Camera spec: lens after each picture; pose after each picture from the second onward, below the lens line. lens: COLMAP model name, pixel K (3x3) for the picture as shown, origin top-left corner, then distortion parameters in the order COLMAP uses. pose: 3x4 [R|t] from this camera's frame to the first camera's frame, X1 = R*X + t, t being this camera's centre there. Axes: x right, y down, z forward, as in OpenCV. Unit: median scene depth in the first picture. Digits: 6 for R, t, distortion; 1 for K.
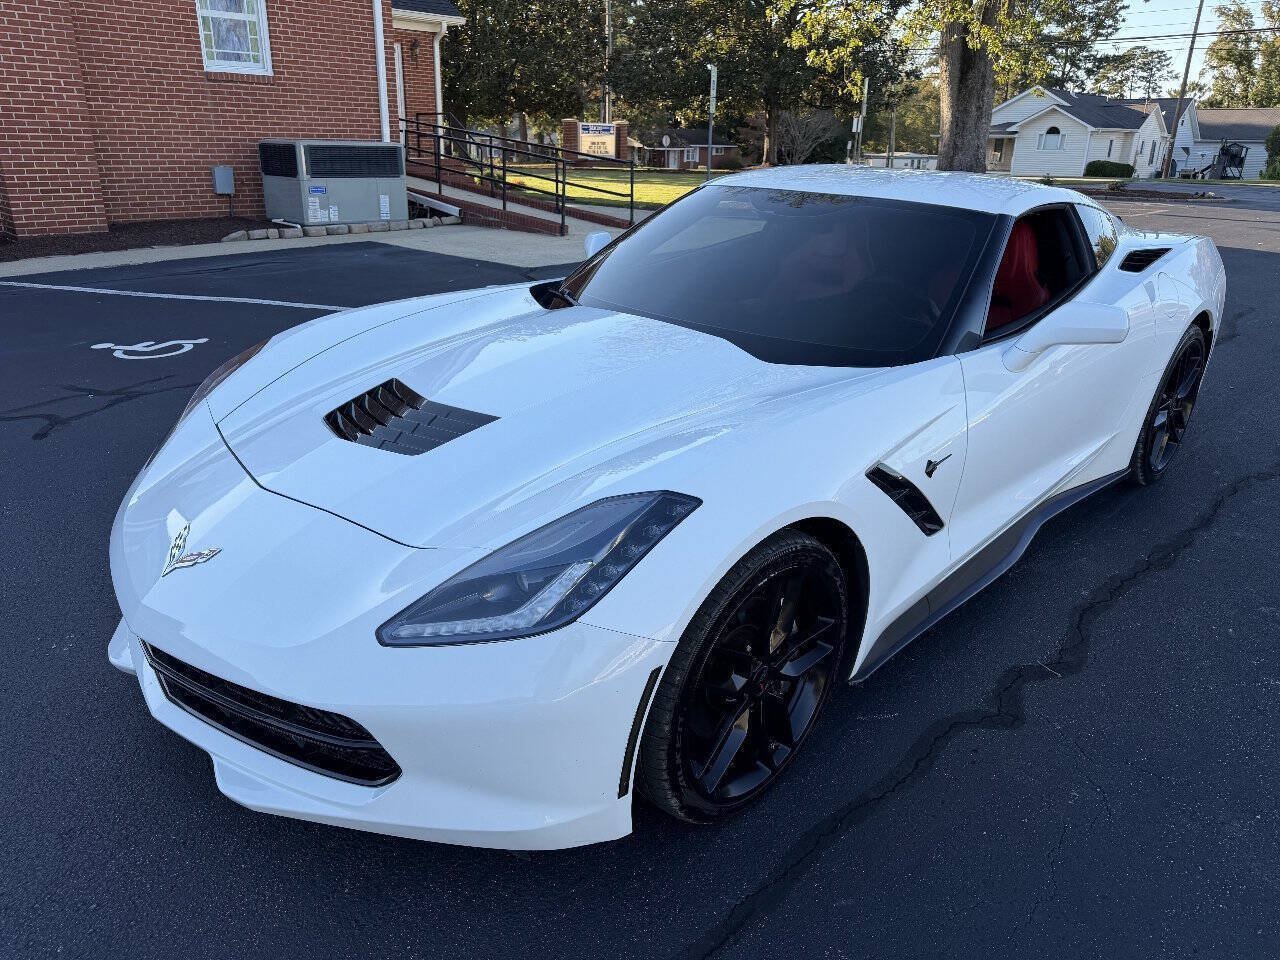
lens RADIAL K [[907.7, 0, 629.6], [0, 907.7, 488.2], [0, 0, 1]] dist [0.013504, -0.015914]
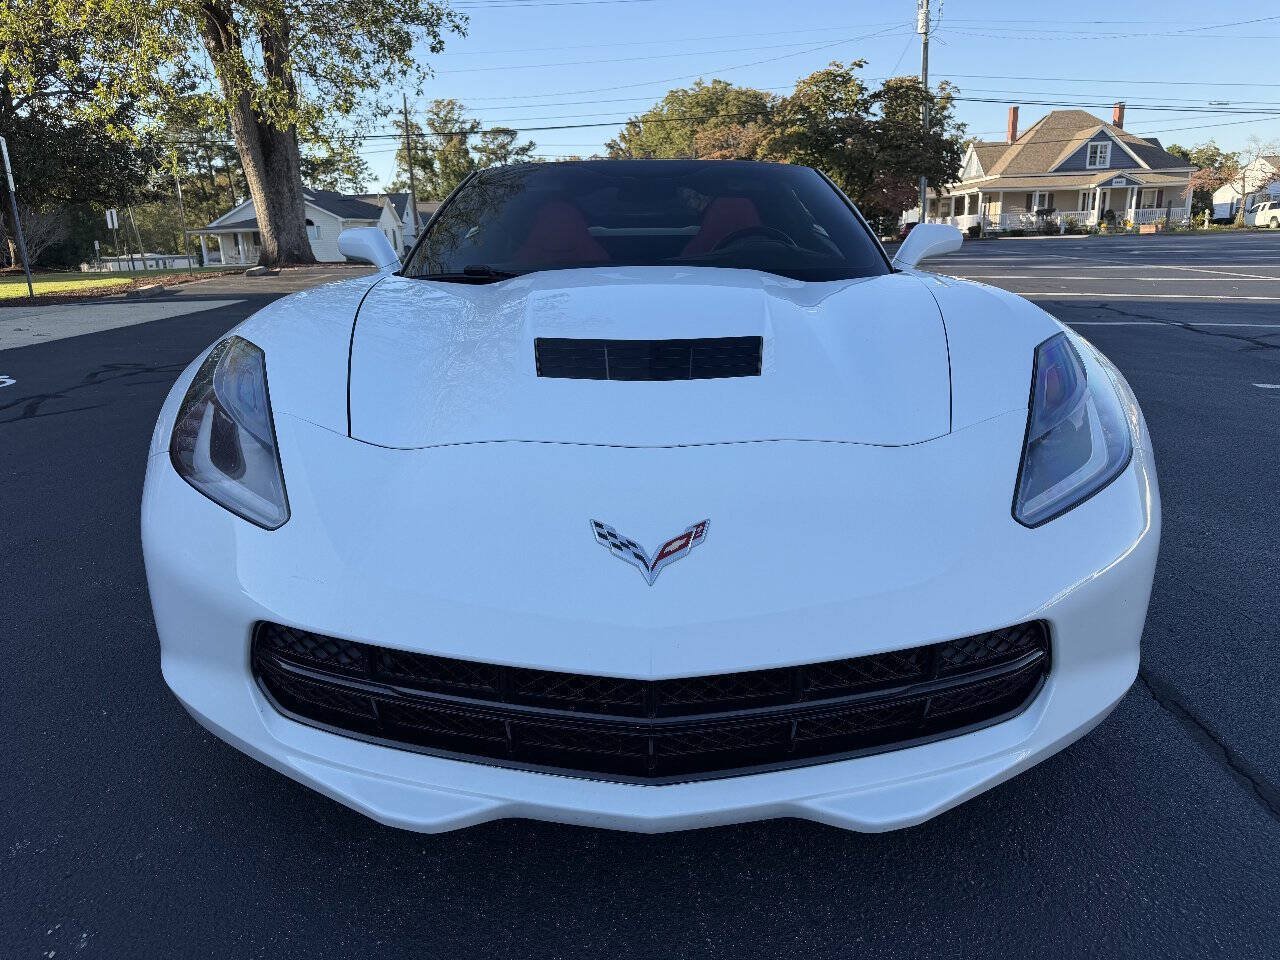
lens RADIAL K [[907.7, 0, 634.5], [0, 907.7, 485.4], [0, 0, 1]] dist [0.013504, -0.015914]
pose [[0.714515, -0.220479, 0.663971, -0.155045], [0.286808, 0.957941, 0.009455, 0.003182], [-0.638130, 0.183677, 0.747698, 0.085198]]
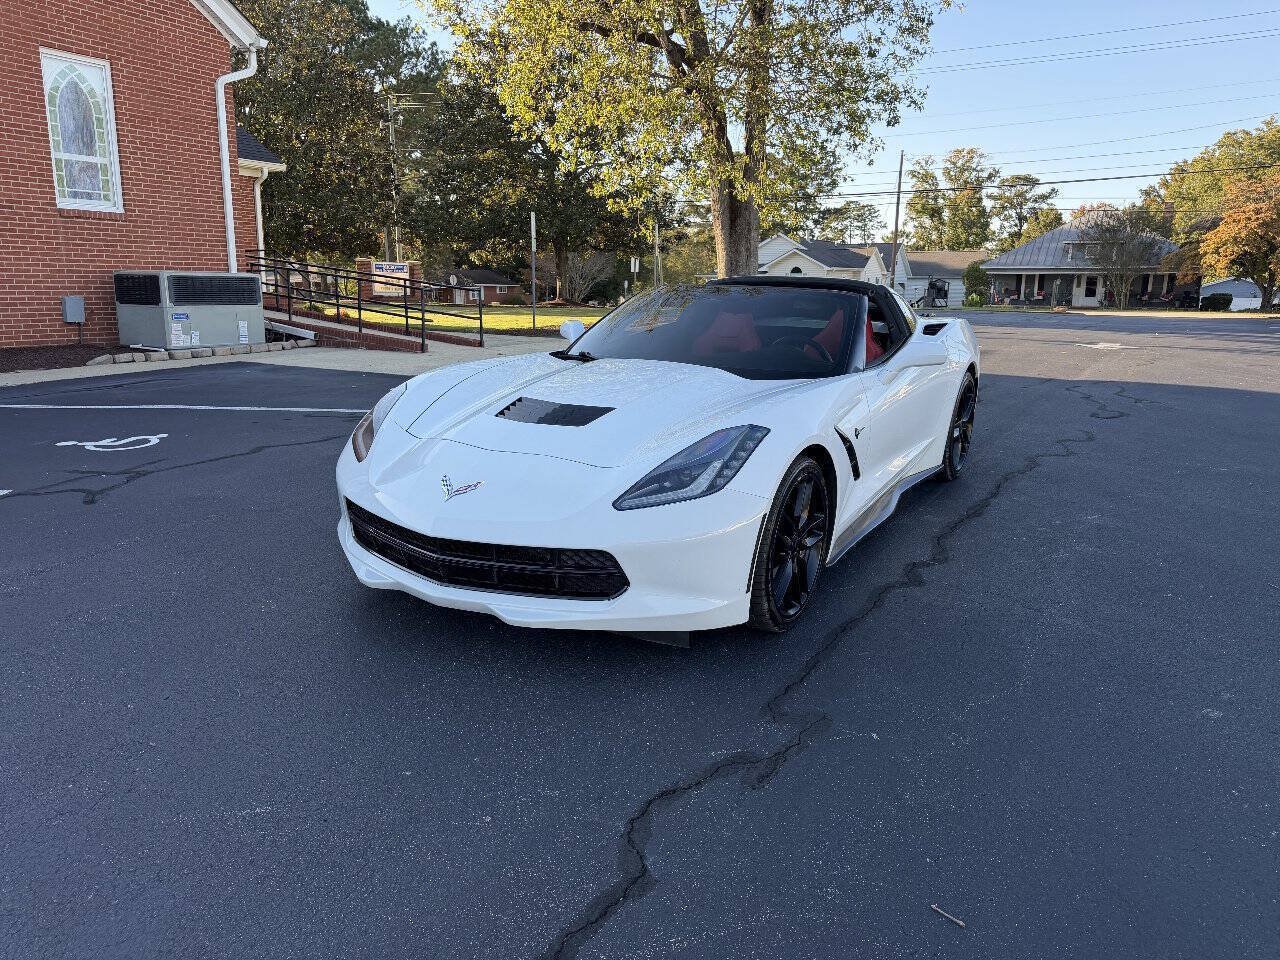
lens RADIAL K [[907.7, 0, 631.5], [0, 907.7, 487.9], [0, 0, 1]] dist [0.013504, -0.015914]
pose [[0.971071, -0.057051, 0.231875, -0.093039], [0.089040, 0.987518, -0.129921, 0.051492], [-0.221569, 0.146809, 0.964030, -0.101427]]
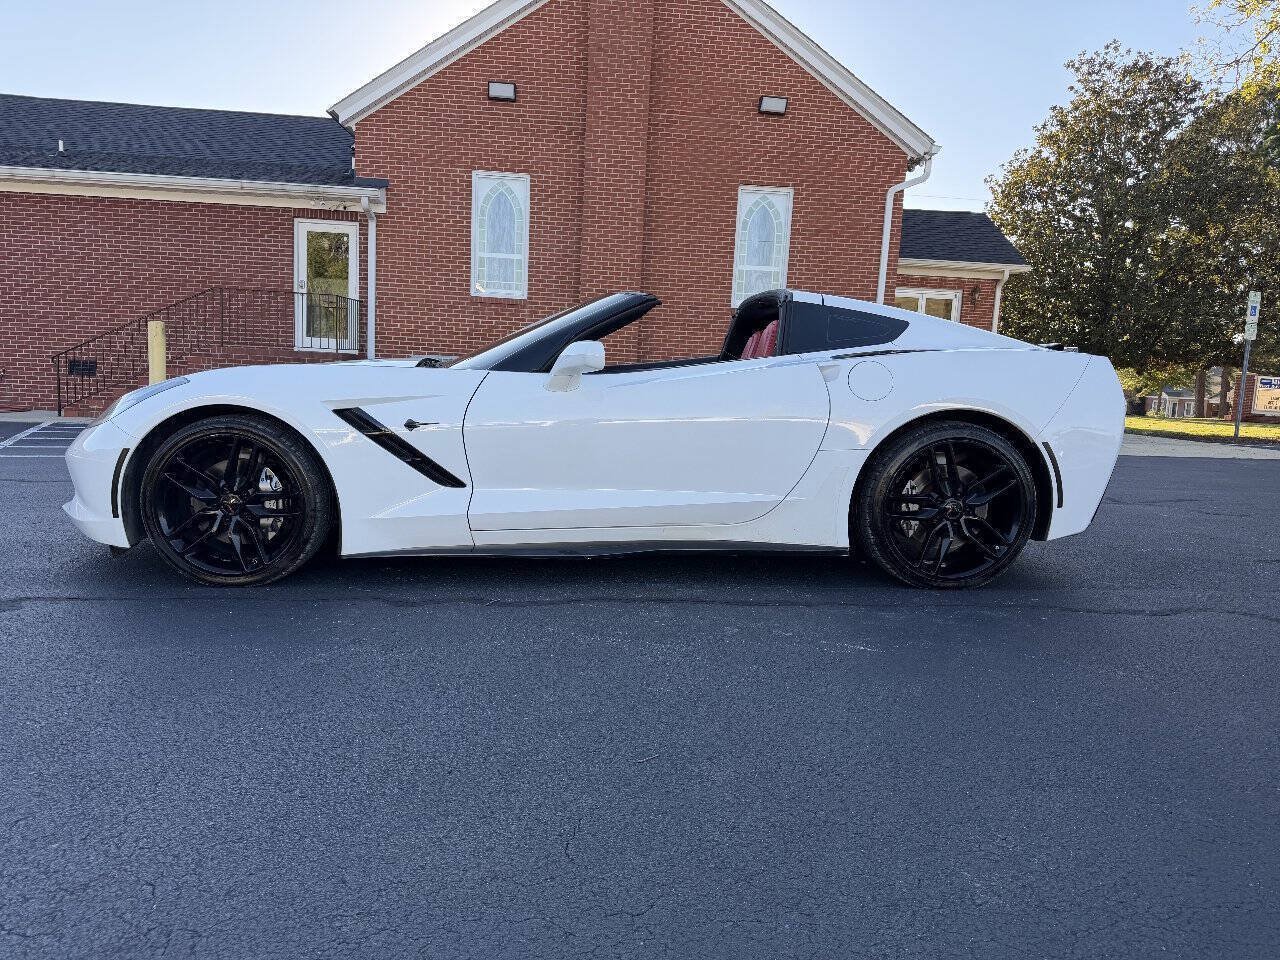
lens RADIAL K [[907.7, 0, 628.9], [0, 907.7, 481.2], [0, 0, 1]] dist [0.013504, -0.015914]
pose [[0.746879, 0.090710, -0.658744, 0.318316], [-0.266941, 0.948224, -0.172085, 0.045683], [0.609028, 0.304373, 0.732423, 0.028351]]
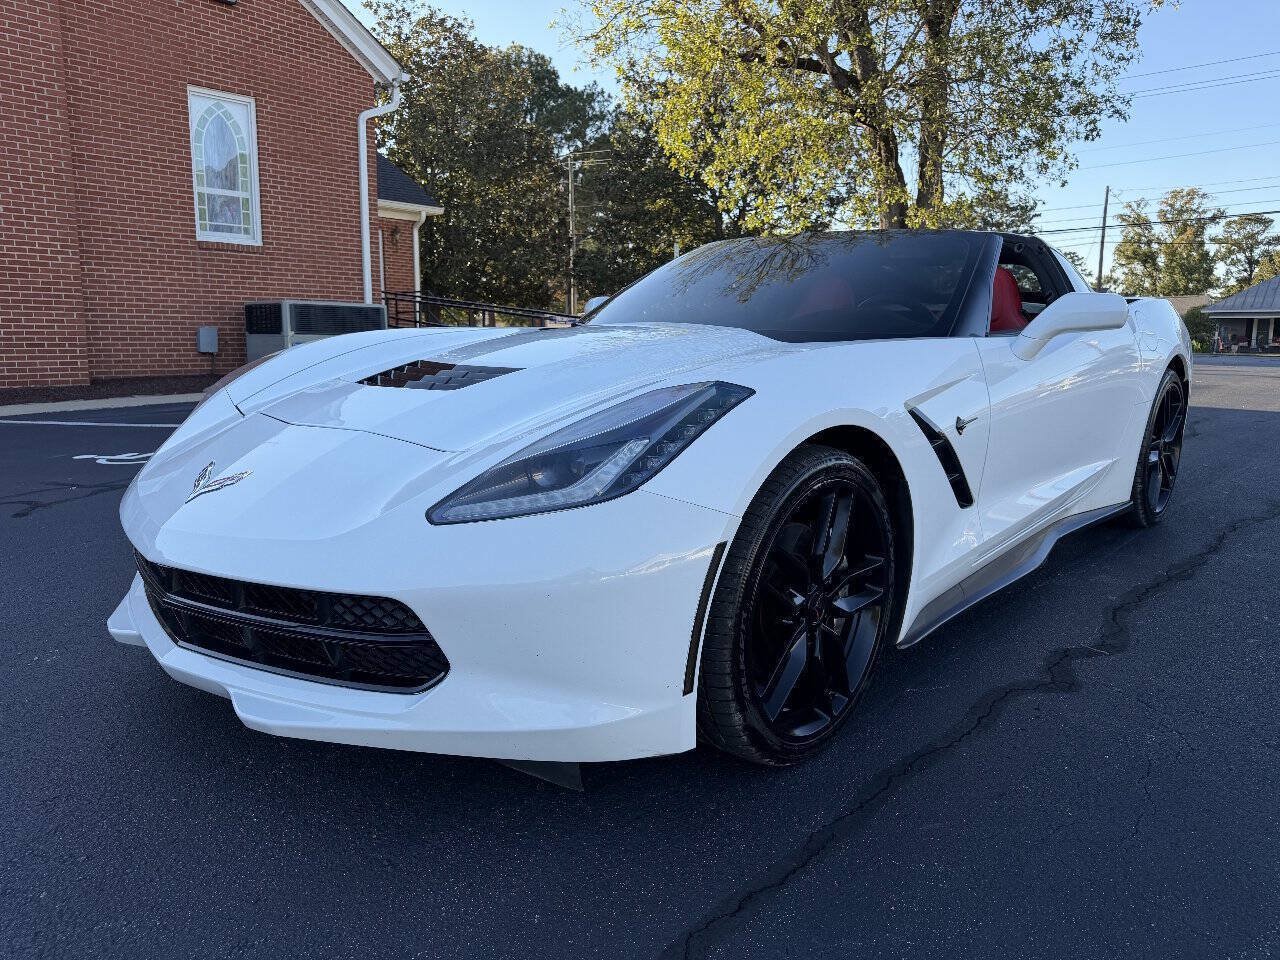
lens RADIAL K [[907.7, 0, 632.3], [0, 907.7, 486.2], [0, 0, 1]] dist [0.013504, -0.015914]
pose [[0.998913, -0.017921, 0.043034, -0.014838], [0.026256, 0.979089, -0.201731, 0.046962], [-0.038519, 0.202641, 0.978495, 0.008796]]
